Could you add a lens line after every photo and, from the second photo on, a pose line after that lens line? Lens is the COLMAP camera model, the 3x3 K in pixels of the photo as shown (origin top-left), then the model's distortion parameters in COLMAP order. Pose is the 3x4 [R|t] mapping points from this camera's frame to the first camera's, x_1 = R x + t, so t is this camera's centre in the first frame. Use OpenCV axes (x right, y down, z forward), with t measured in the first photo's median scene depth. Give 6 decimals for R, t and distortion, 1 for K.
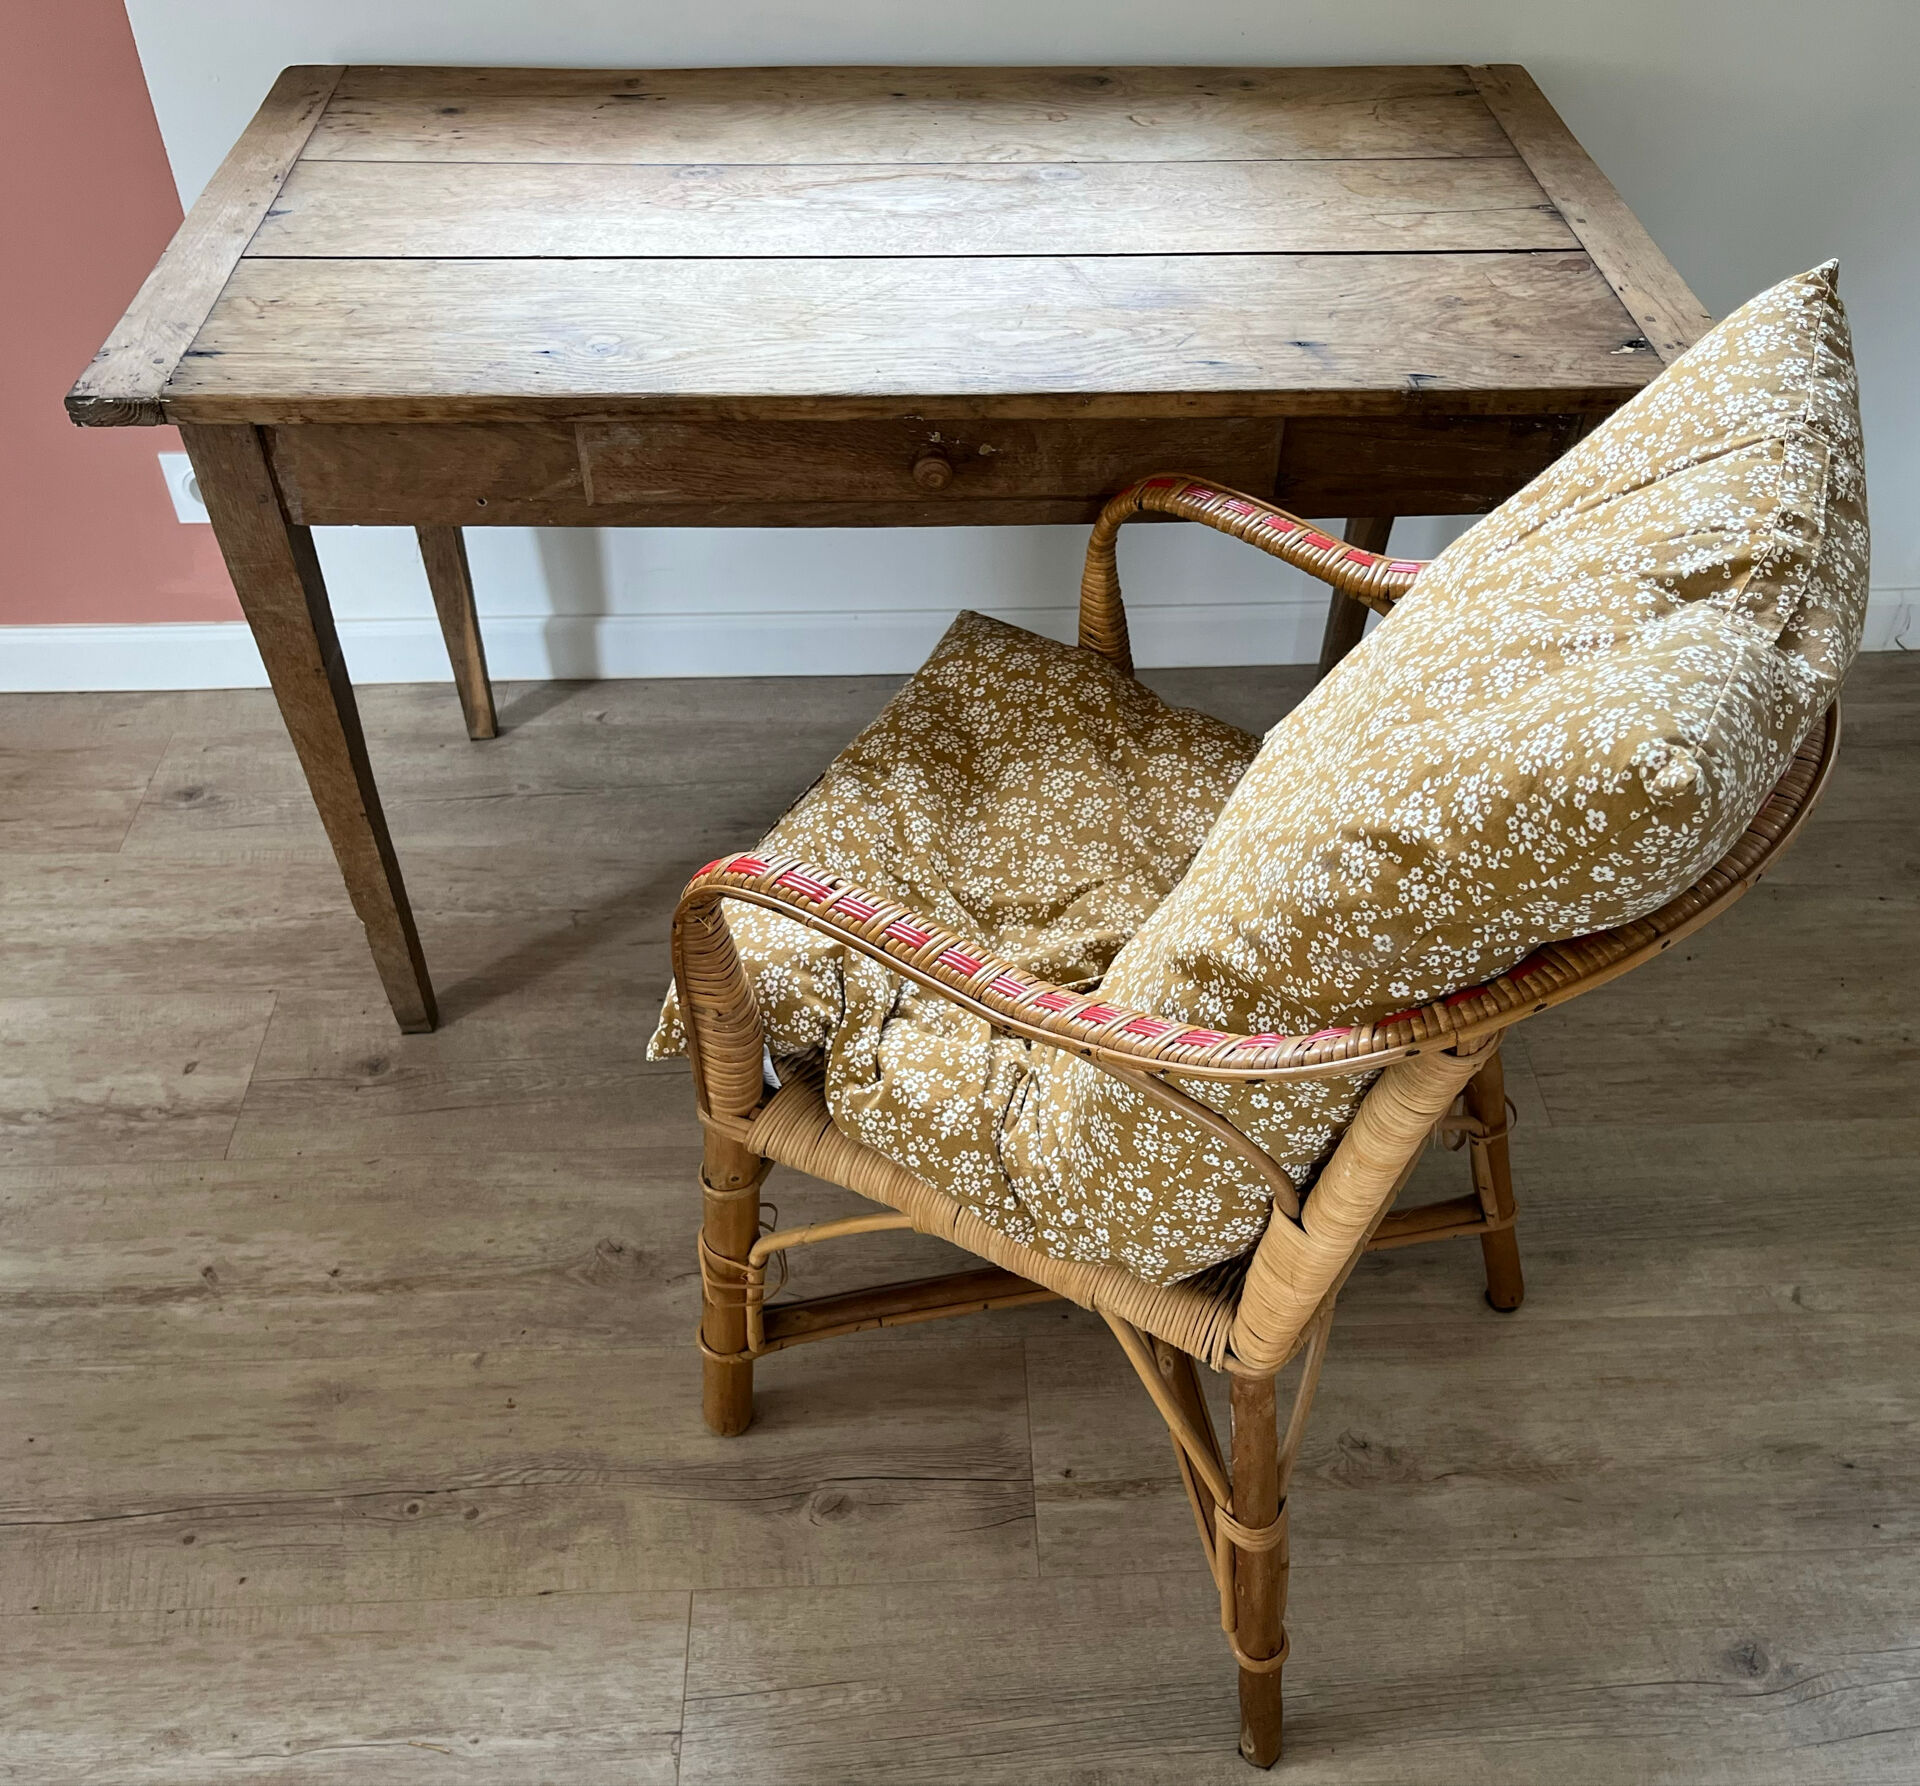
lens RADIAL K [[1821.5, 0, 989.5], [0, 1821.5, 910.0], [0, 0, 1]] dist [0.021868, 0.000000]
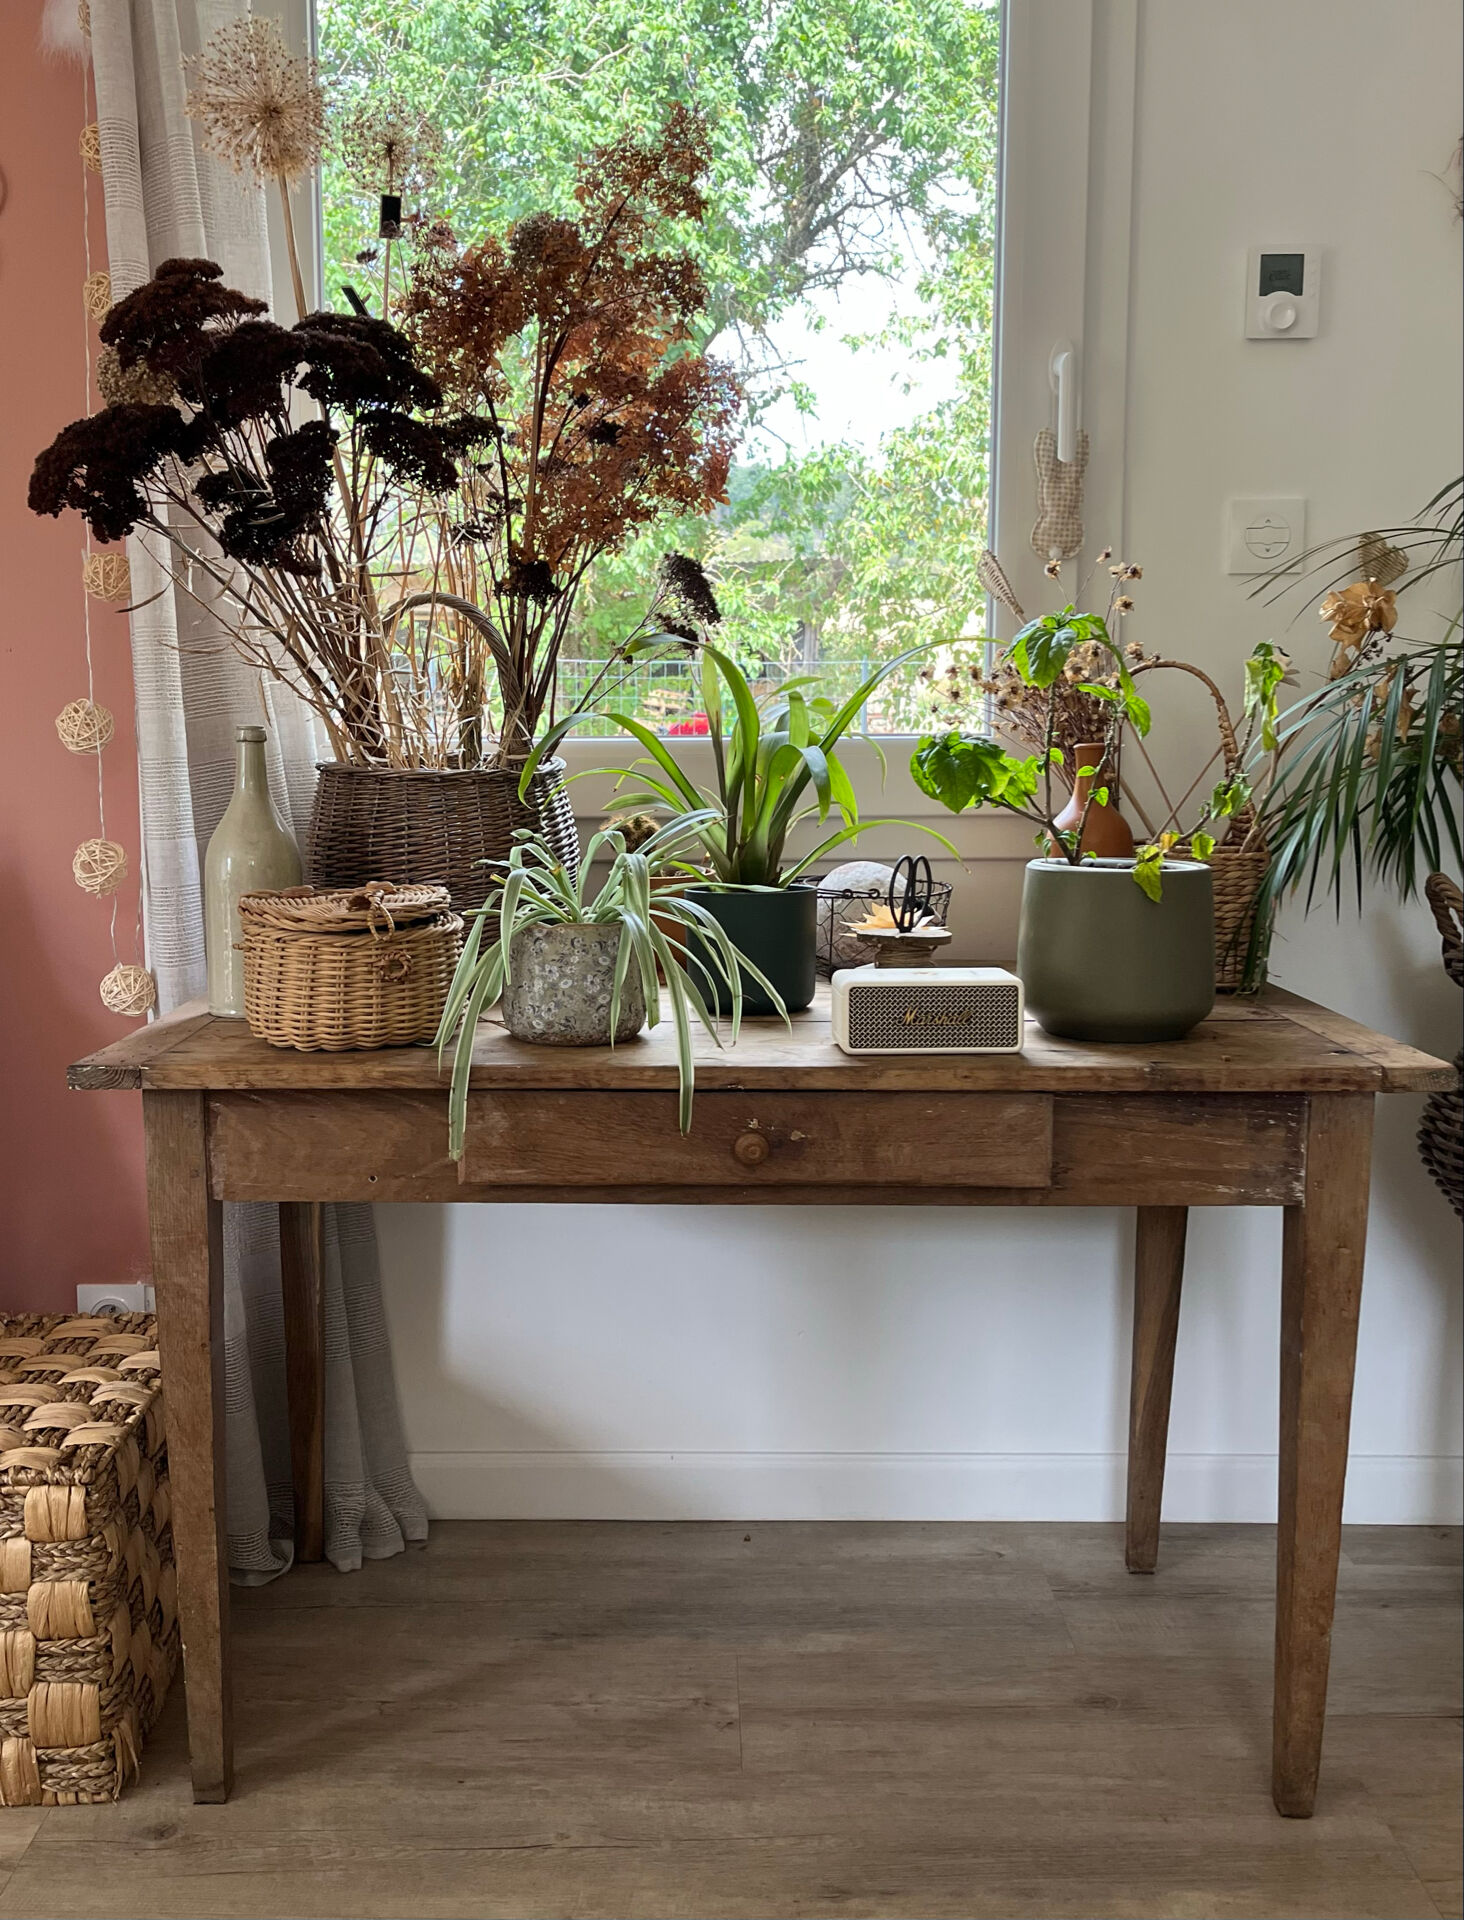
lens RADIAL K [[1768.8, 0, 641.3], [0, 1768.8, 907.7], [0, 0, 1]] dist [0.025283, 0.000000]
pose [[0.996744, -0.014159, -0.079373, -0.008268], [-0.036488, 0.798658, -0.600678, 0.295634], [0.071897, 0.601619, 0.795541, -0.011800]]
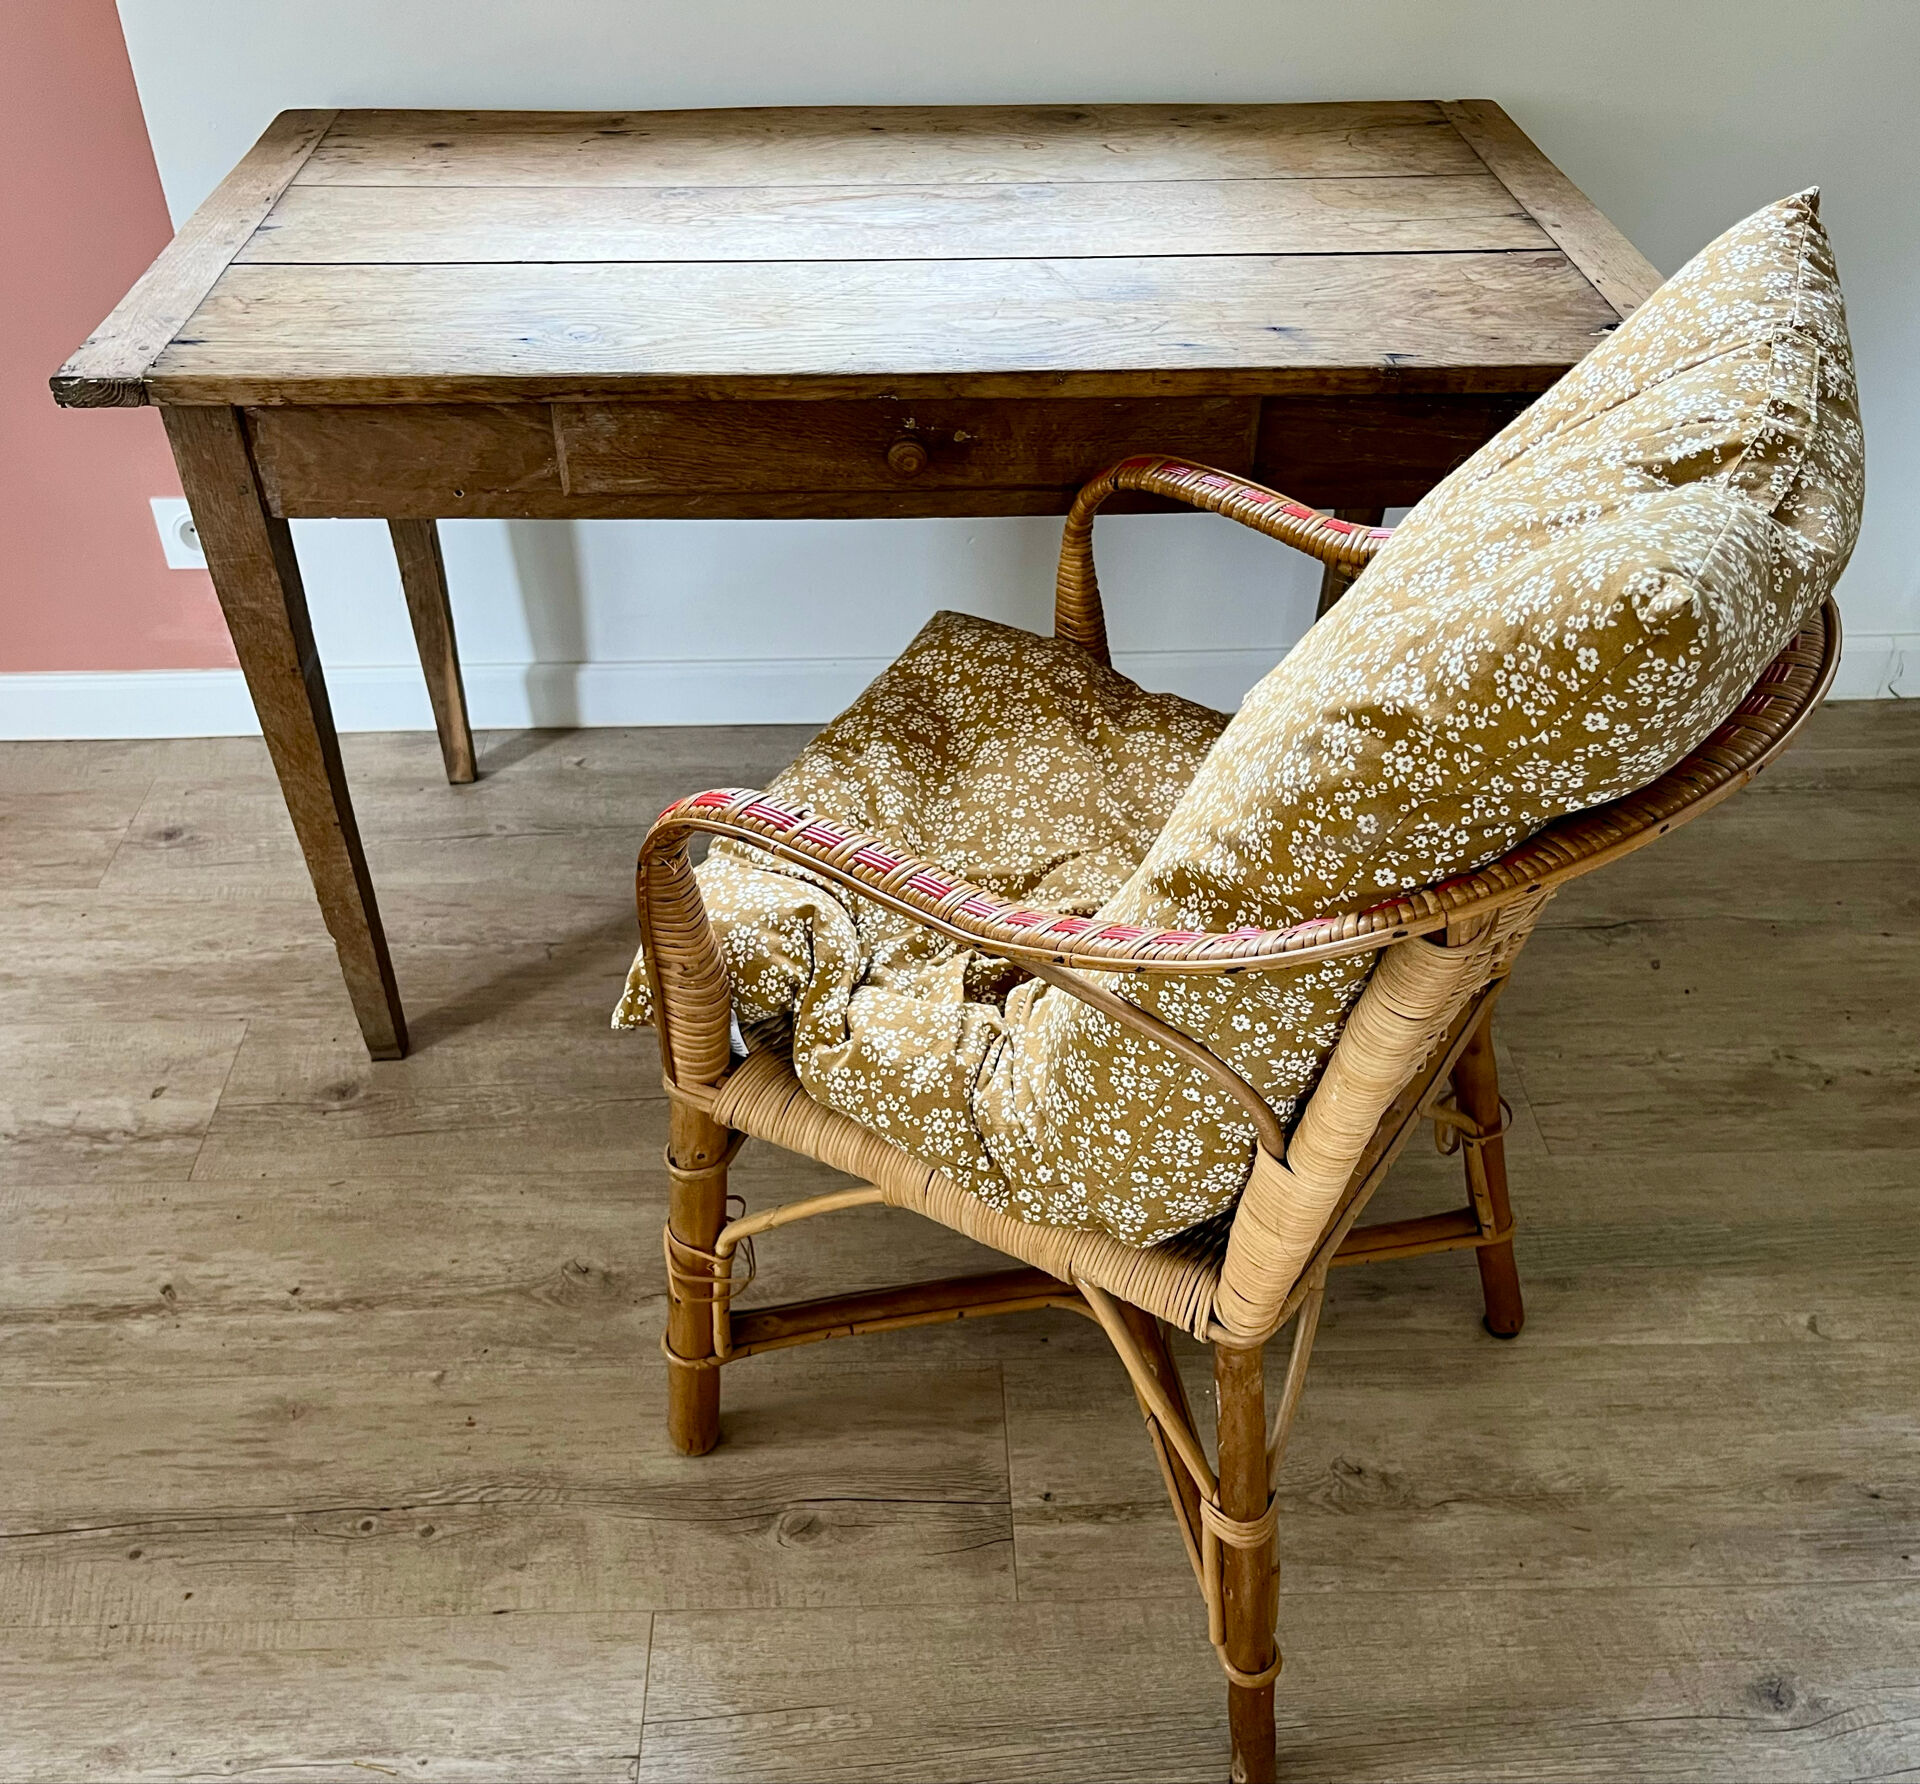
lens RADIAL K [[1821.5, 0, 929.3], [0, 1821.5, 910.9], [0, 0, 1]] dist [0.021868, 0.000000]
pose [[0.999689, -0.000463, -0.024935, 0.004954], [-0.001451, 0.997053, -0.076704, 0.075136], [0.024897, 0.076717, 0.996742, 0.021542]]
